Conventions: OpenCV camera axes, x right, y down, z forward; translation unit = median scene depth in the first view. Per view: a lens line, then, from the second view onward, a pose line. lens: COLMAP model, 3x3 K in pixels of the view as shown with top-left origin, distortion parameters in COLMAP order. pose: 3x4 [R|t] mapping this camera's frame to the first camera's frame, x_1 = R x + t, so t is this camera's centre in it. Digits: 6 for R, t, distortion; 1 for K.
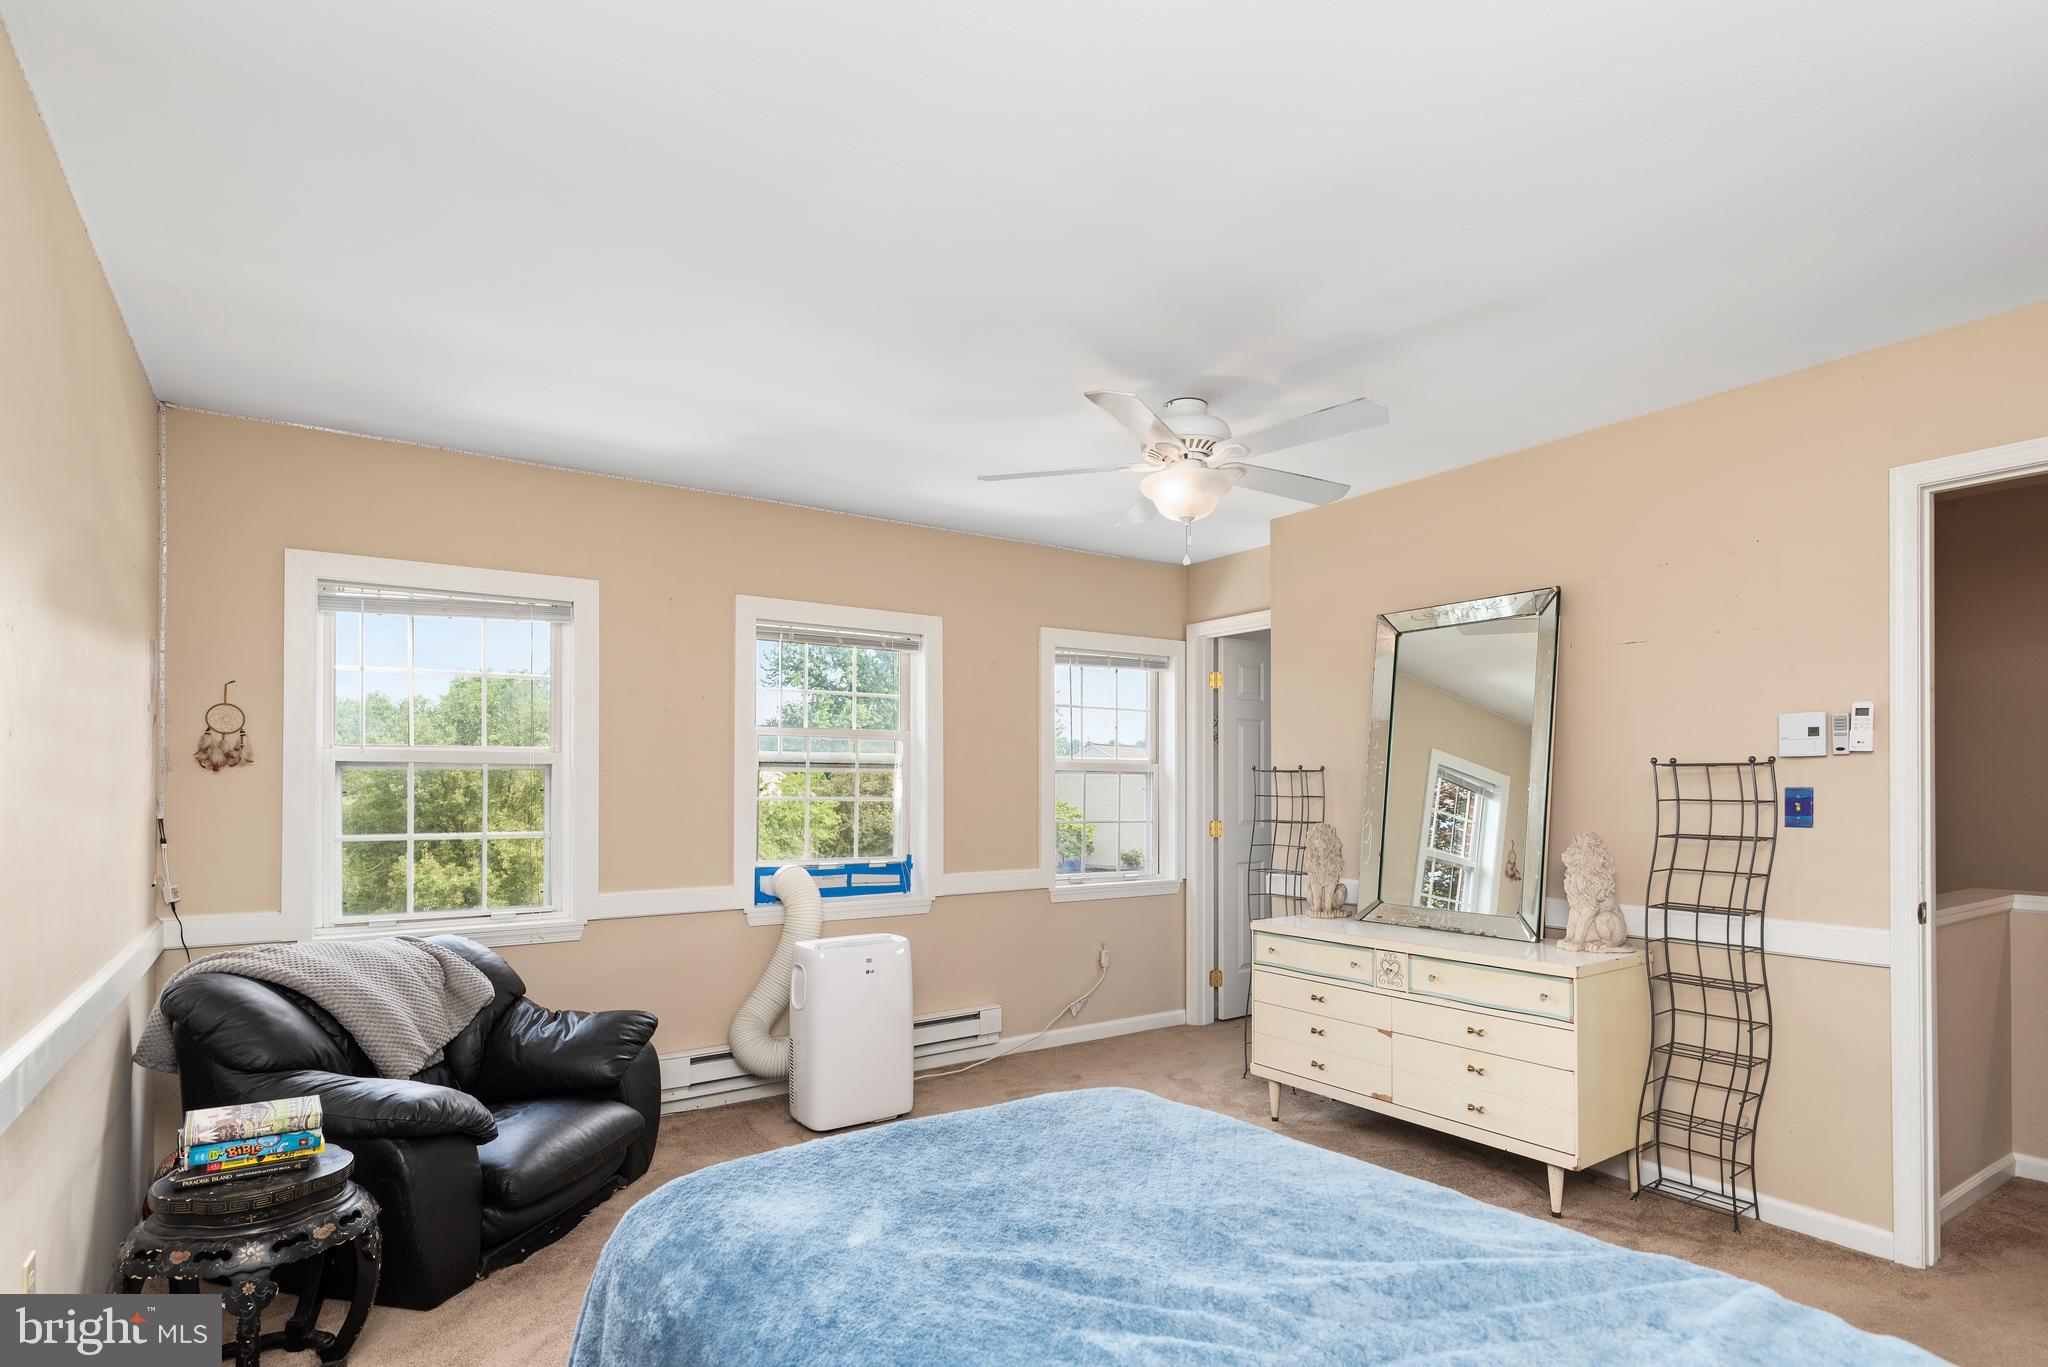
lens RADIAL K [[1057.7, 0, 1027.0], [0, 1057.7, 785.4], [0, 0, 1]] dist [0.000293, 0.000085]
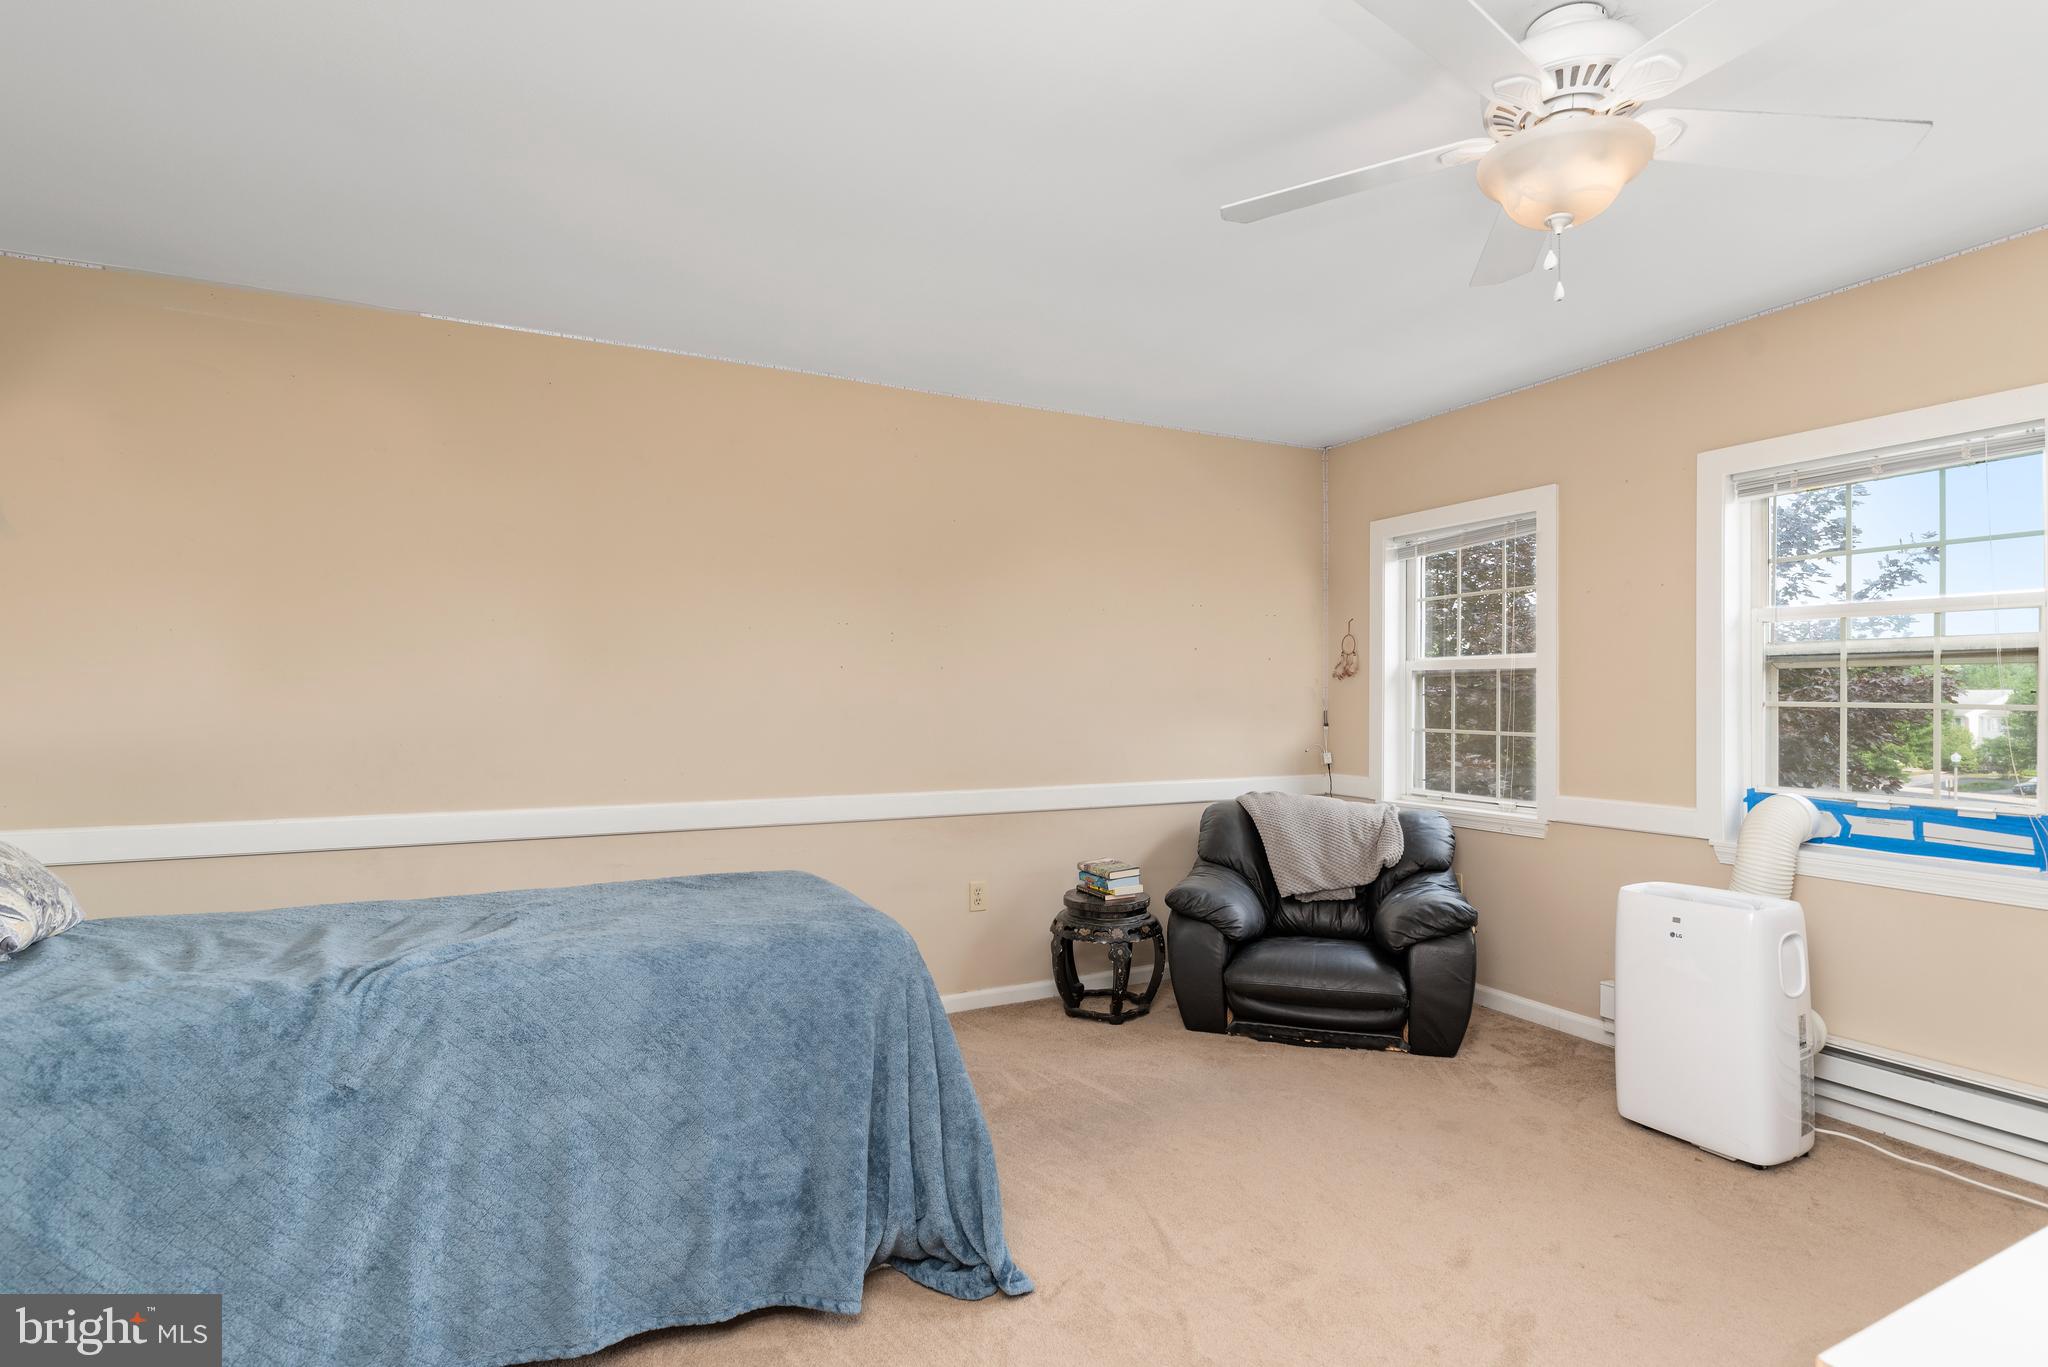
lens RADIAL K [[992.0, 0, 1024.0], [0, 992.0, 683.5], [0, 0, 1]] dist [0.000974, 0.000199]
pose [[-0.125792, -0.010473, -0.992001, 0.621228], [0.003610, 0.999933, -0.011015, 0.004577], [0.992050, -0.004966, -0.125745, 0.648552]]
